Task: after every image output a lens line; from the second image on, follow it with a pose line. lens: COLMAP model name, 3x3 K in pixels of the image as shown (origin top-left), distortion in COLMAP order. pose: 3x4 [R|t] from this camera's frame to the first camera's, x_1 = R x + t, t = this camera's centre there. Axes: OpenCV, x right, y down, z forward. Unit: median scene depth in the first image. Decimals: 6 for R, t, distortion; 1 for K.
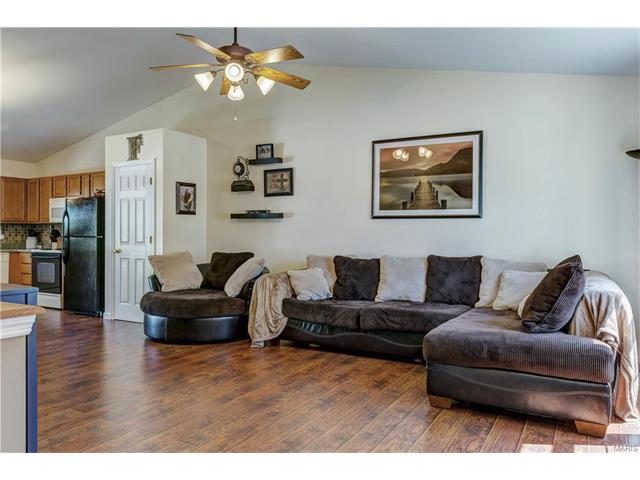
lens RADIAL K [[475.7, 0, 326.5], [0, 475.7, 234.5], [0, 0, 1]] dist [0.004936, 0.000622]
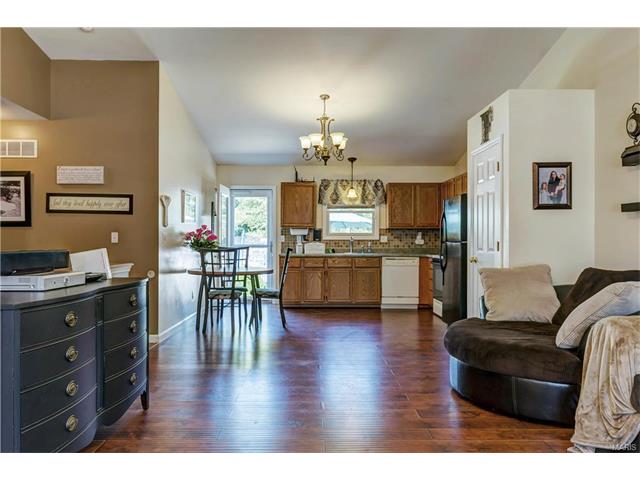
lens RADIAL K [[475.7, 0, 308.5], [0, 475.7, 240.8], [0, 0, 1]] dist [0.004936, 0.000622]
pose [[0.483128, 0.000112, -0.875550, 0.127430], [0.003349, 0.999992, 0.001975, -0.000090], [0.875543, -0.003886, 0.483124, 0.366934]]
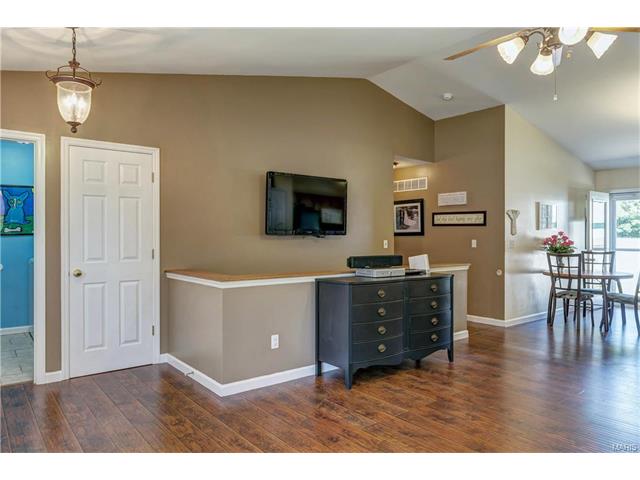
lens RADIAL K [[438.9, 0, 319.8], [0, 438.9, 237.7], [0, 0, 1]] dist [0.013956, -0.006505]
pose [[-0.384300, -0.000116, -0.923208, 0.327106], [0.004111, 0.999990, -0.001837, -0.018380], [0.923199, -0.004502, -0.384296, 0.534163]]
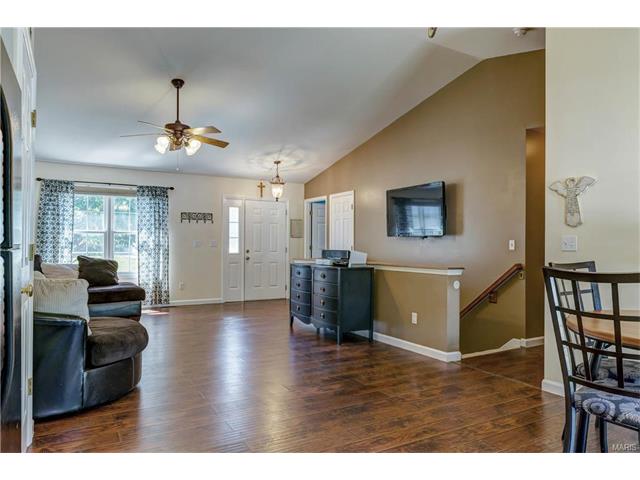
lens RADIAL K [[438.9, 0, 323.6], [0, 438.9, 243.0], [0, 0, 1]] dist [0.013956, -0.006505]
pose [[-0.874435, -0.003257, 0.485132, -0.760536], [-0.009981, 0.999887, -0.011277, 0.004353], [-0.485040, -0.014703, -0.874368, 1.183306]]
